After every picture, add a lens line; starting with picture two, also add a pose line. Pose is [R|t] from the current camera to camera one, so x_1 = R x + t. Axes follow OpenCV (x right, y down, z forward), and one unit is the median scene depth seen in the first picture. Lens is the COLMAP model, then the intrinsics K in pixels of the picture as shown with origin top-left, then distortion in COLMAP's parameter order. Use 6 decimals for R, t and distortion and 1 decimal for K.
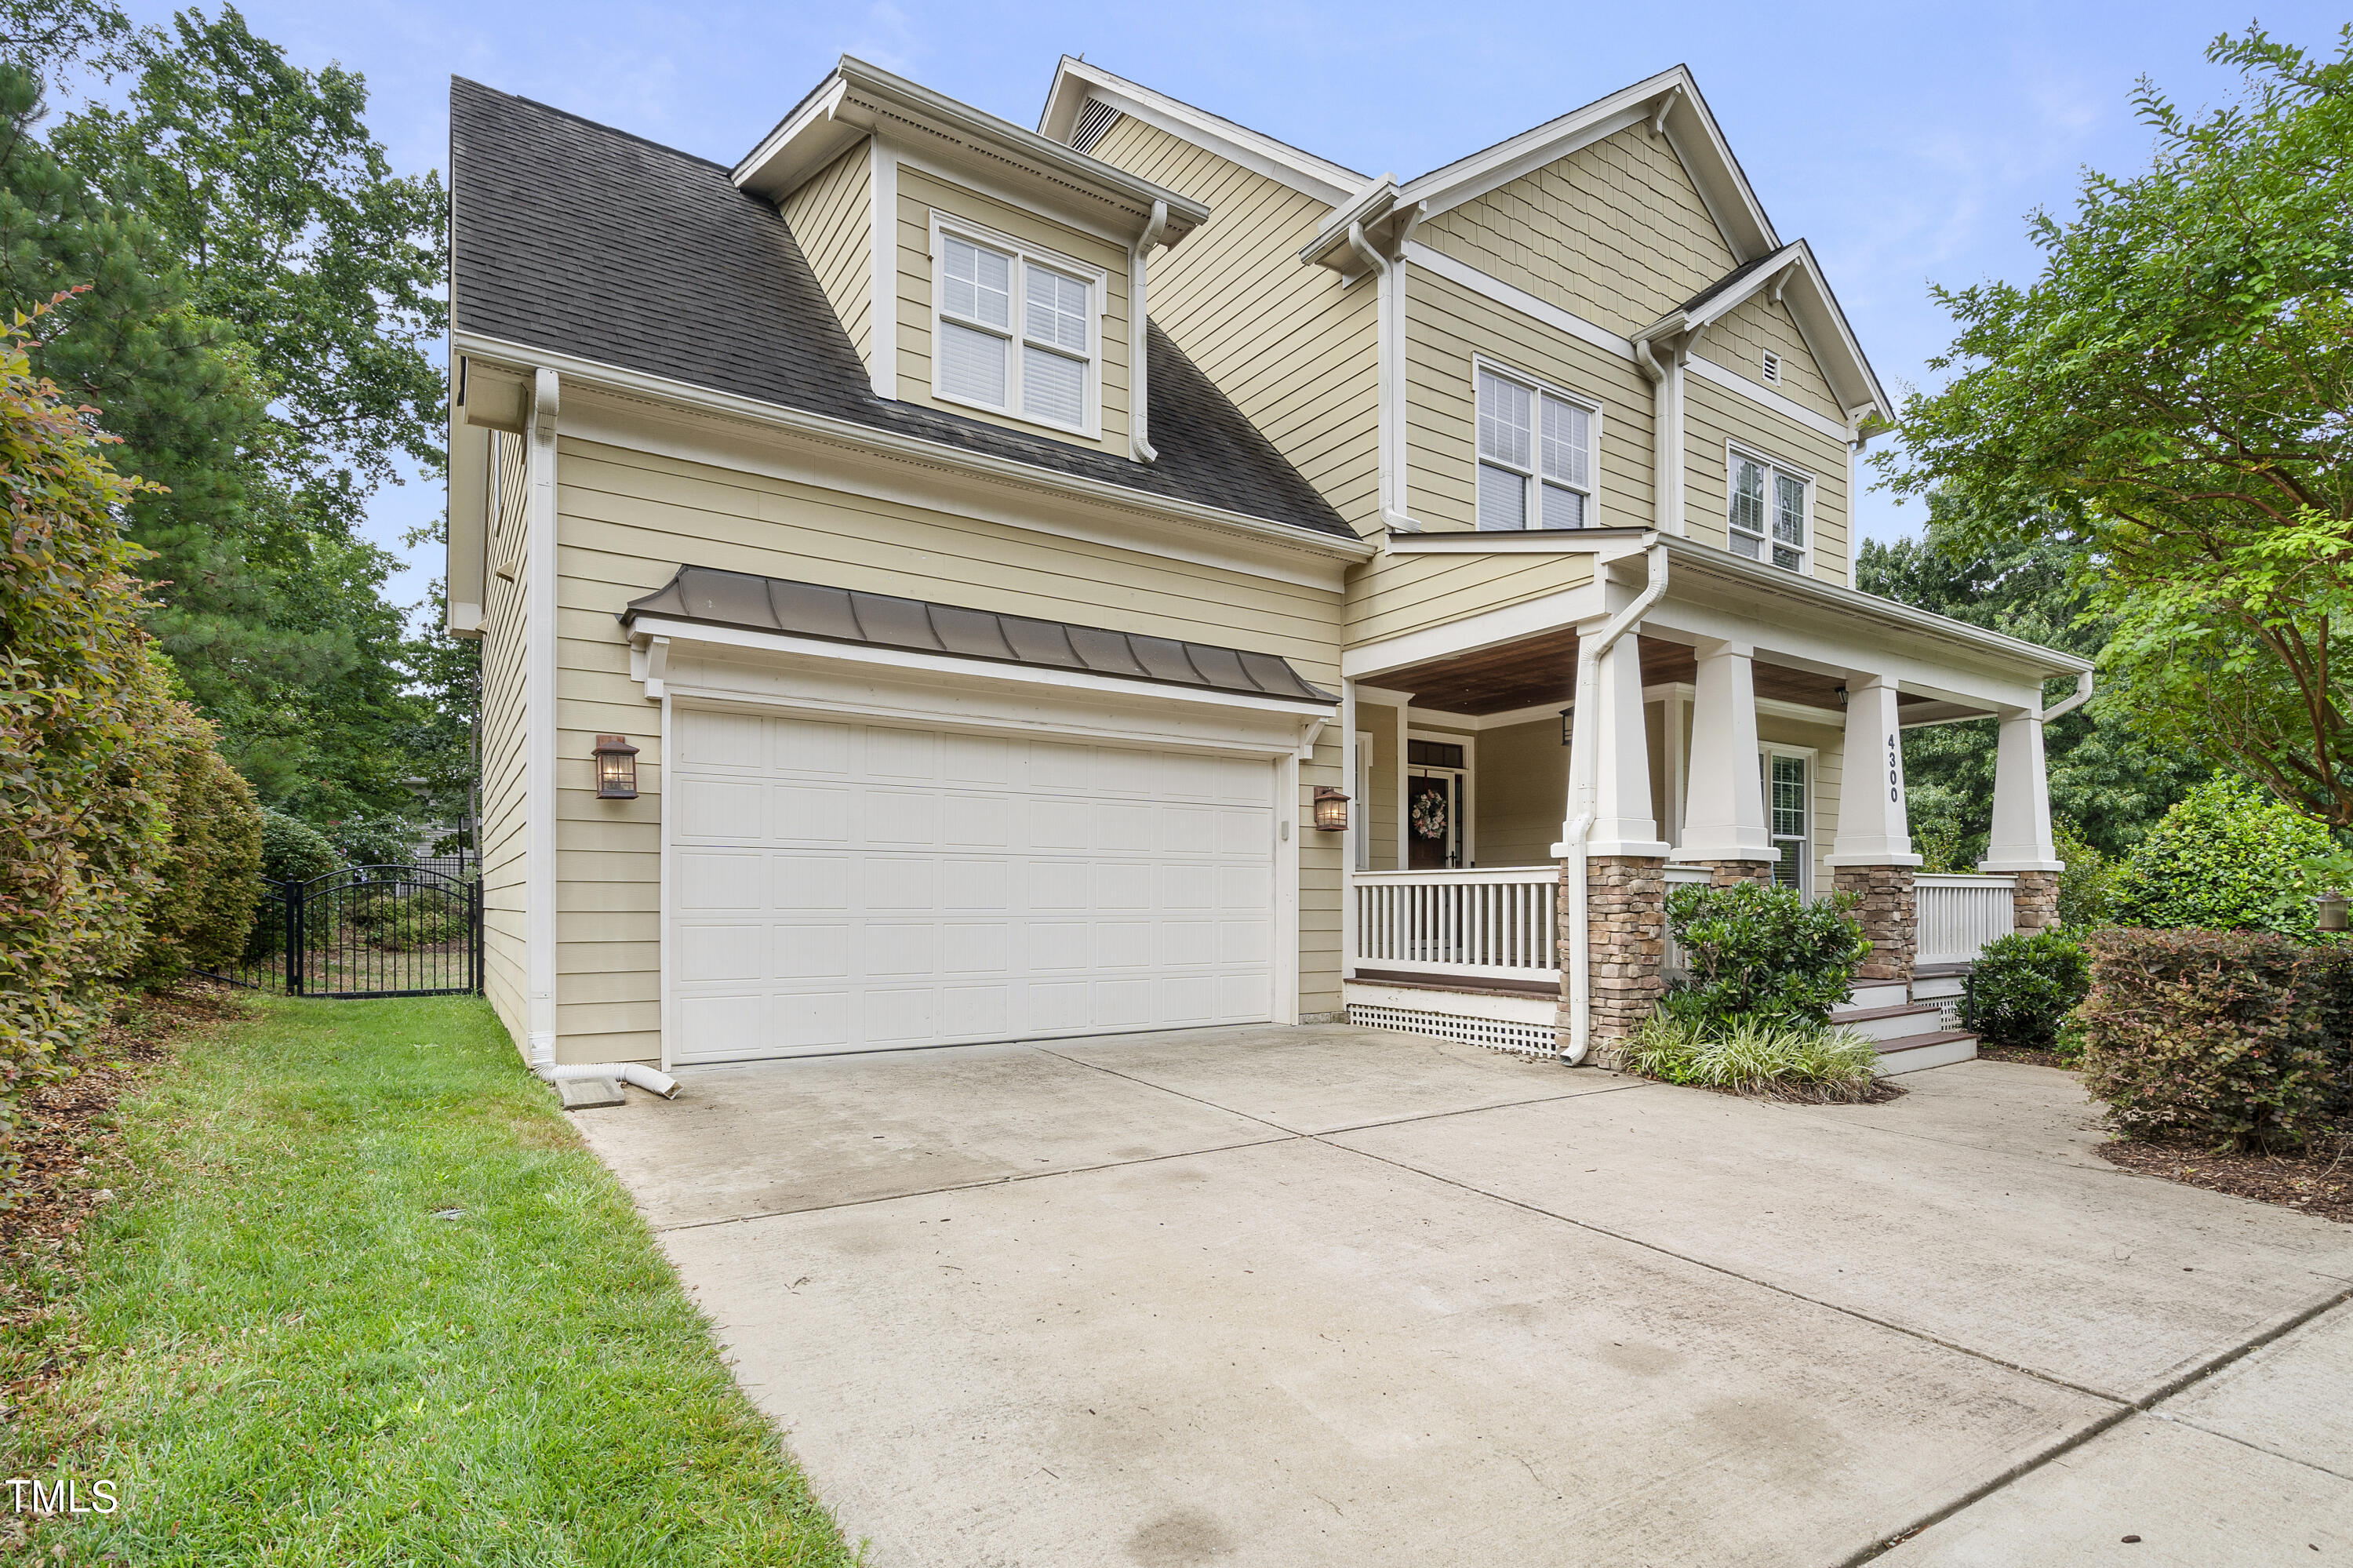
lens RADIAL K [[1066.4, 0, 1078.2], [0, 1066.4, 924.0], [0, 0, 1]] dist [-0.008172, 0.002423]
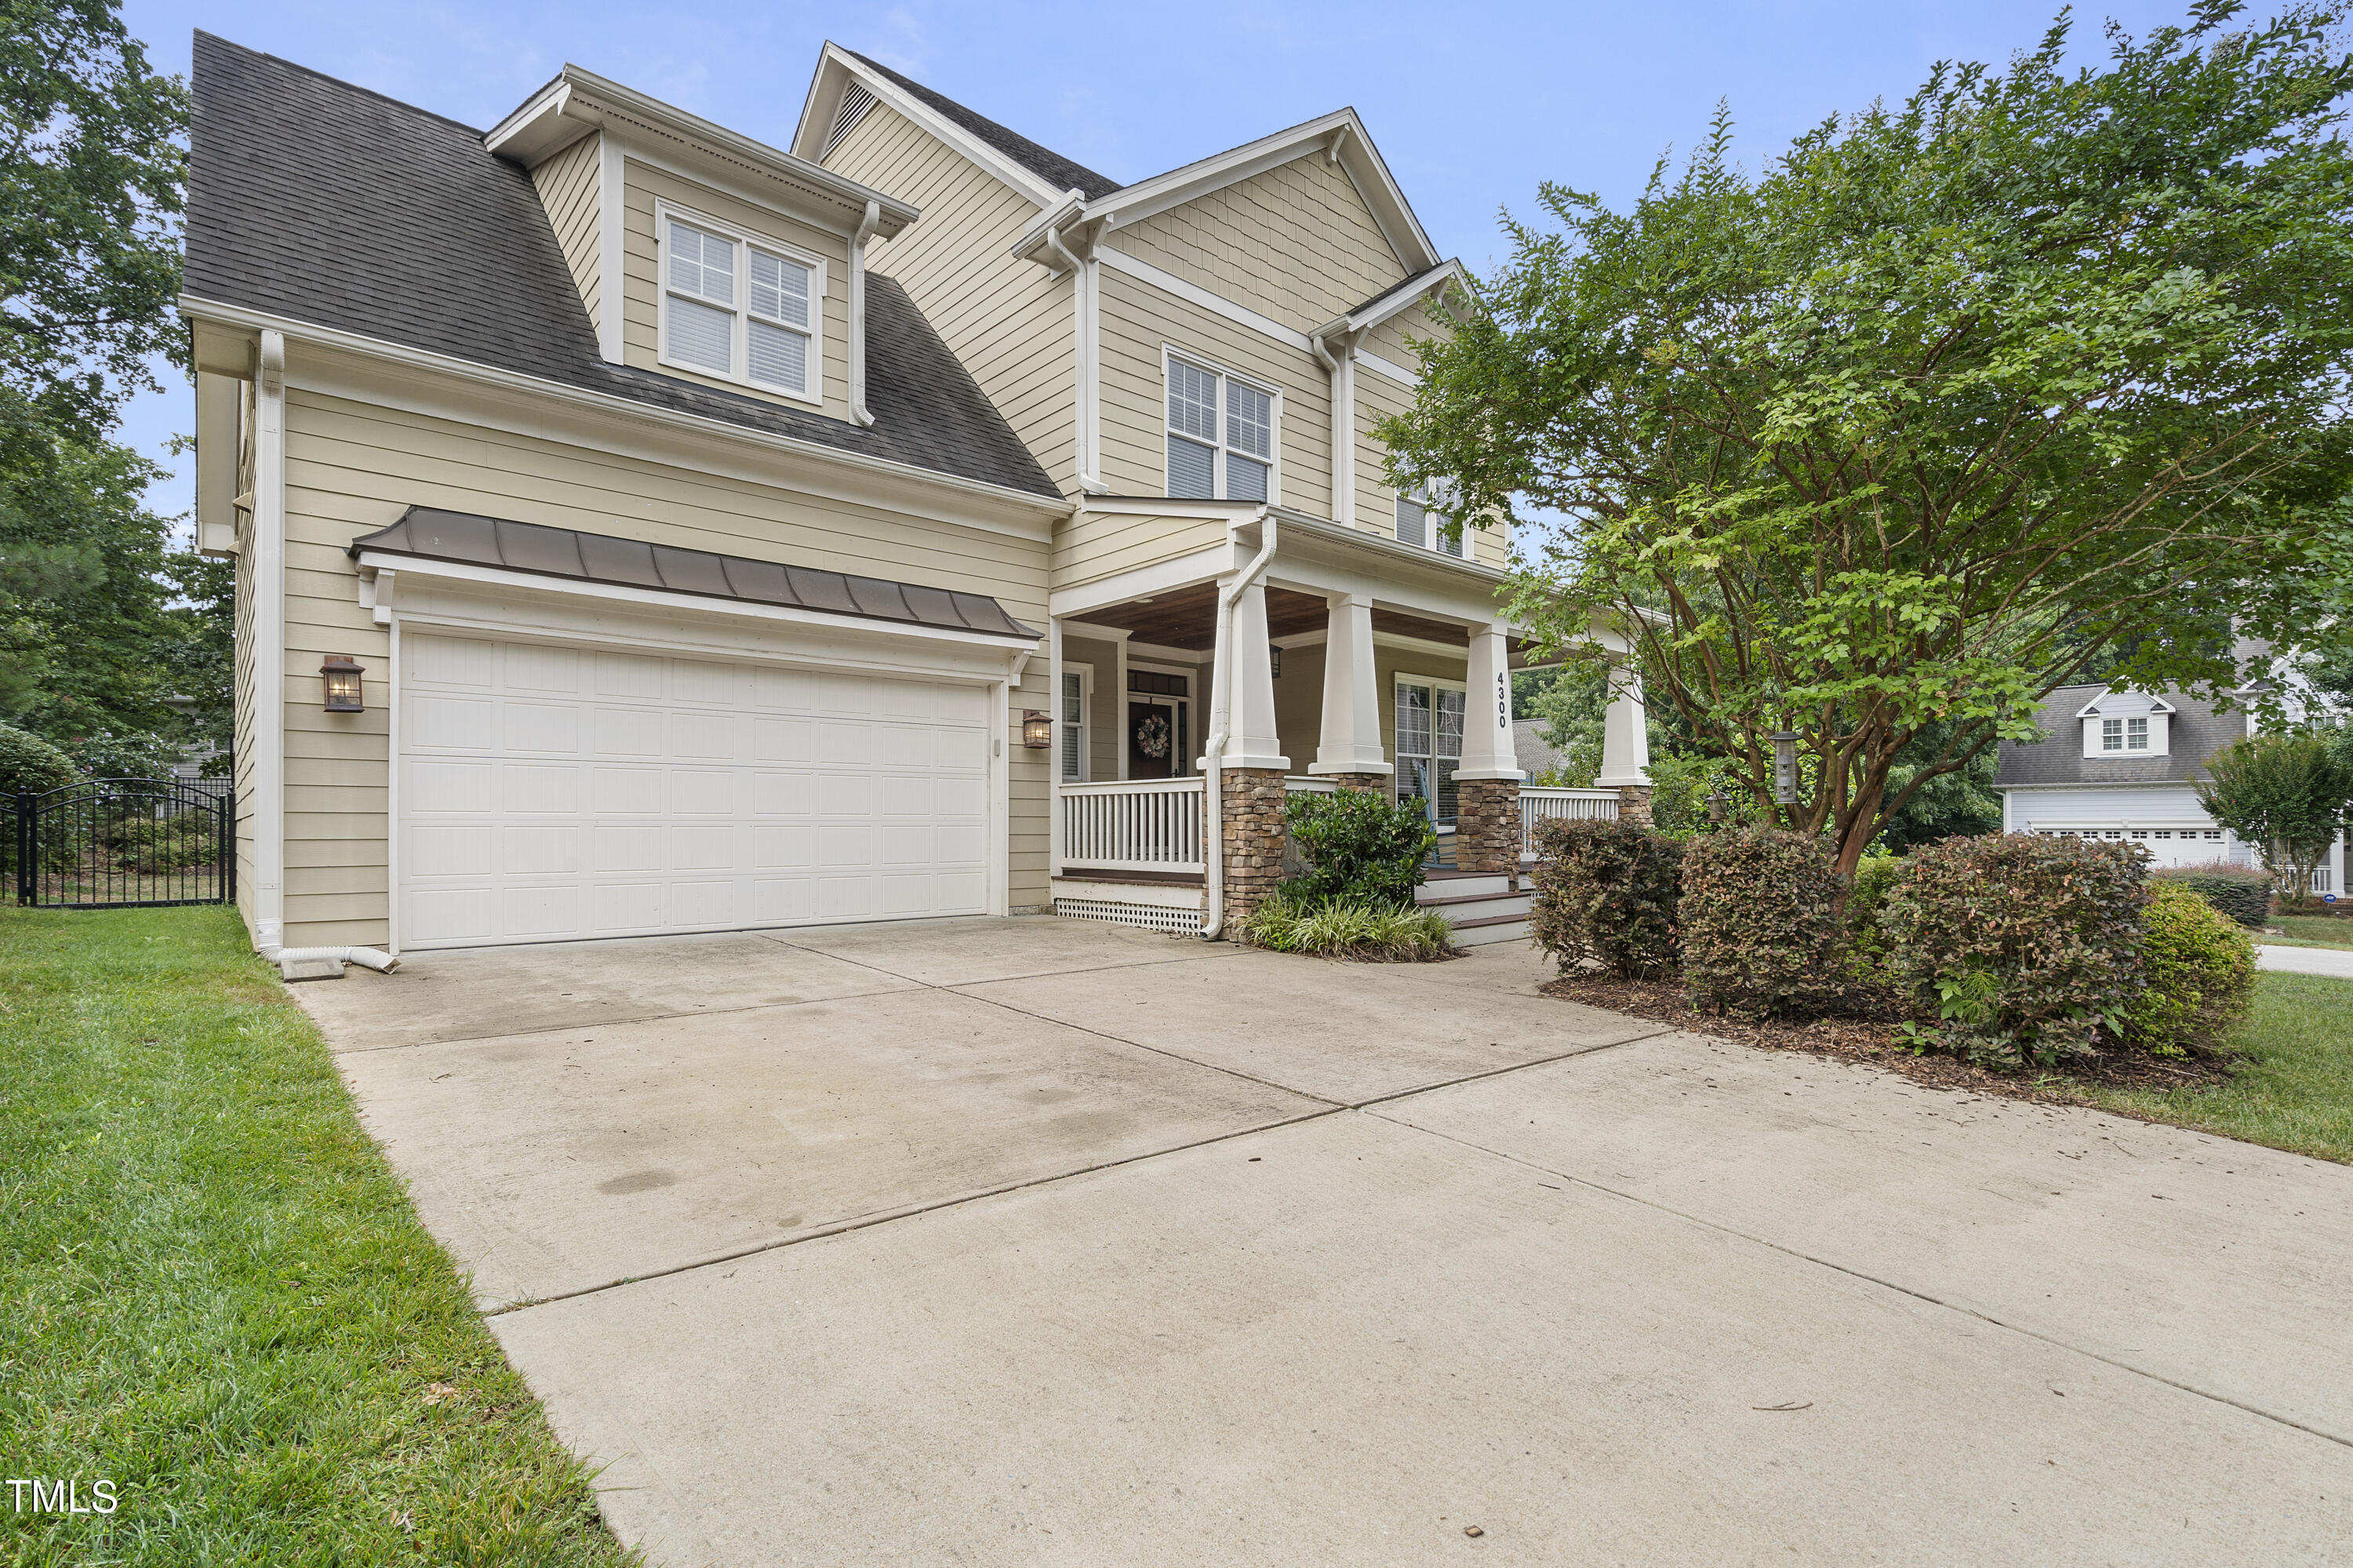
lens RADIAL K [[1066.4, 0, 1083.5], [0, 1066.4, 836.3], [0, 0, 1]] dist [-0.008172, 0.002423]
pose [[0.990029, -0.006491, 0.140715, 0.146853], [0.008692, 0.999849, -0.015033, 0.030295], [-0.140596, 0.016106, 0.989936, -0.175912]]
